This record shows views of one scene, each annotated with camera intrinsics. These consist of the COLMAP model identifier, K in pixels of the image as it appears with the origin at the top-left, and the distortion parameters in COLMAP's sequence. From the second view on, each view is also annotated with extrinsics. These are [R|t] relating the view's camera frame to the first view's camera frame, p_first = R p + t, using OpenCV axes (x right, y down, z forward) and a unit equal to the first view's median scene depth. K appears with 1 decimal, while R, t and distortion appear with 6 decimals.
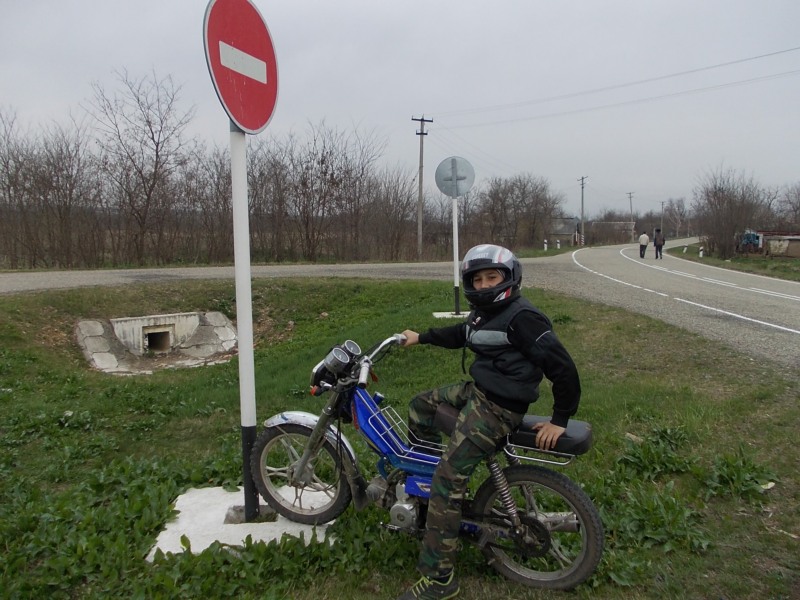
lens RADIAL K [[653.1, 0, 401.4], [0, 653.1, 297.1], [0, 0, 1]] dist [-0.003180, -0.032332]
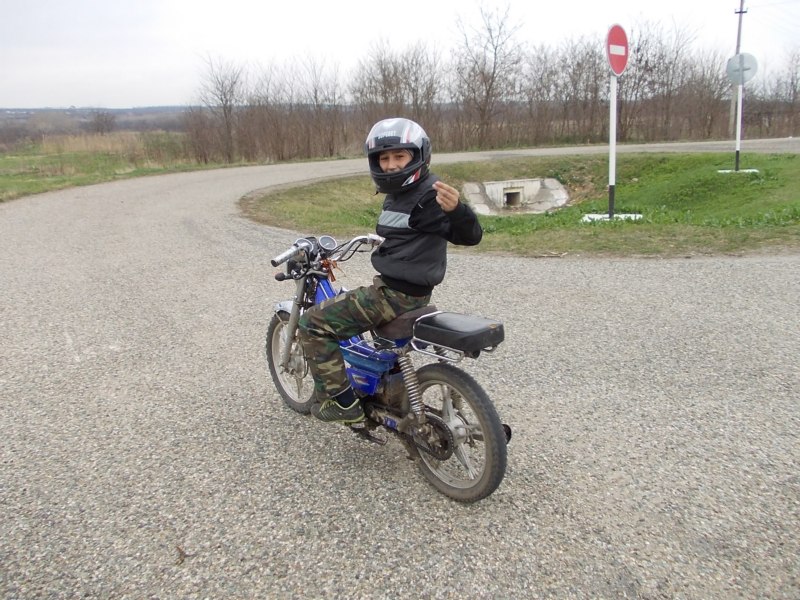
lens RADIAL K [[653.1, 0, 403.9], [0, 653.1, 304.4], [0, 0, 1]] dist [-0.003180, -0.032332]
pose [[0.902365, 0.072228, -0.424877, 0.035737], [0.003055, 0.984760, 0.173894, 0.040836], [0.430961, -0.158214, 0.888392, -0.374377]]
